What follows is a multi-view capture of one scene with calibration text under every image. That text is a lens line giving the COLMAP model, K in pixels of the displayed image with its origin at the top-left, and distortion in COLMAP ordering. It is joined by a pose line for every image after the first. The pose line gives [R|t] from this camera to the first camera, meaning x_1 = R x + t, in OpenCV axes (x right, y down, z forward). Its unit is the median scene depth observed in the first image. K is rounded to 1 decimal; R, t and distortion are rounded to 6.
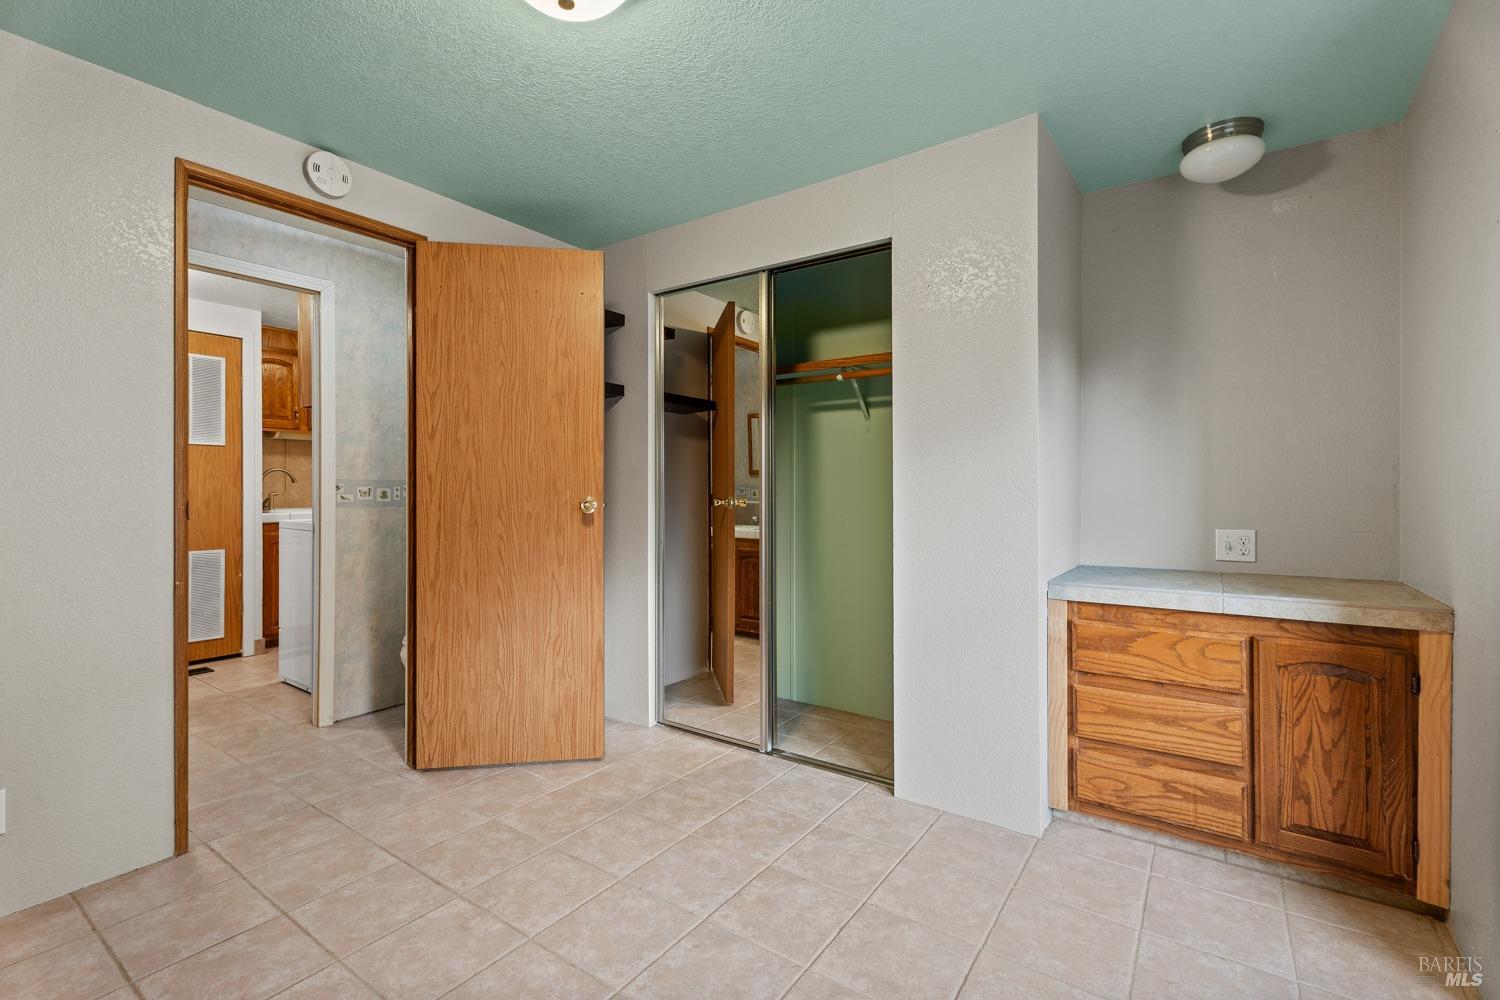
lens RADIAL K [[663.4, 0, 750.8], [0, 663.4, 499.4], [0, 0, 1]] dist [0.000290, 0.000234]
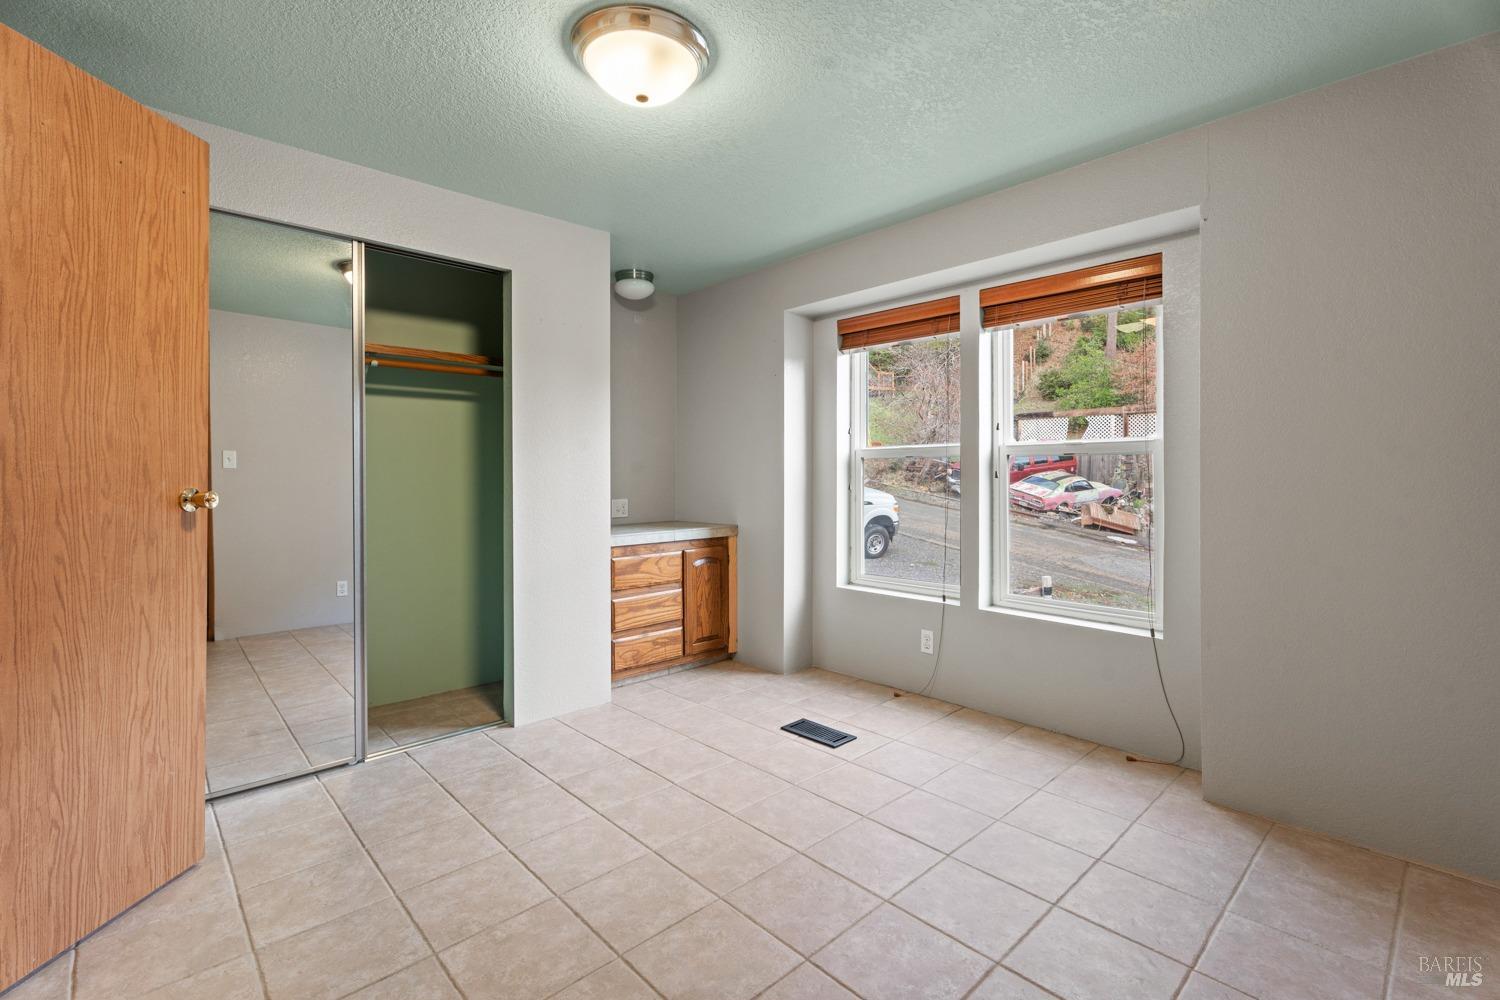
lens RADIAL K [[668.2, 0, 751.6], [0, 668.2, 480.6], [0, 0, 1]] dist [0.003082, 0.000609]
pose [[0.205312, -0.009149, 0.978654, -1.022468], [0.016368, 0.999849, 0.005913, -0.007510], [-0.978560, 0.014804, 0.205431, 0.357316]]
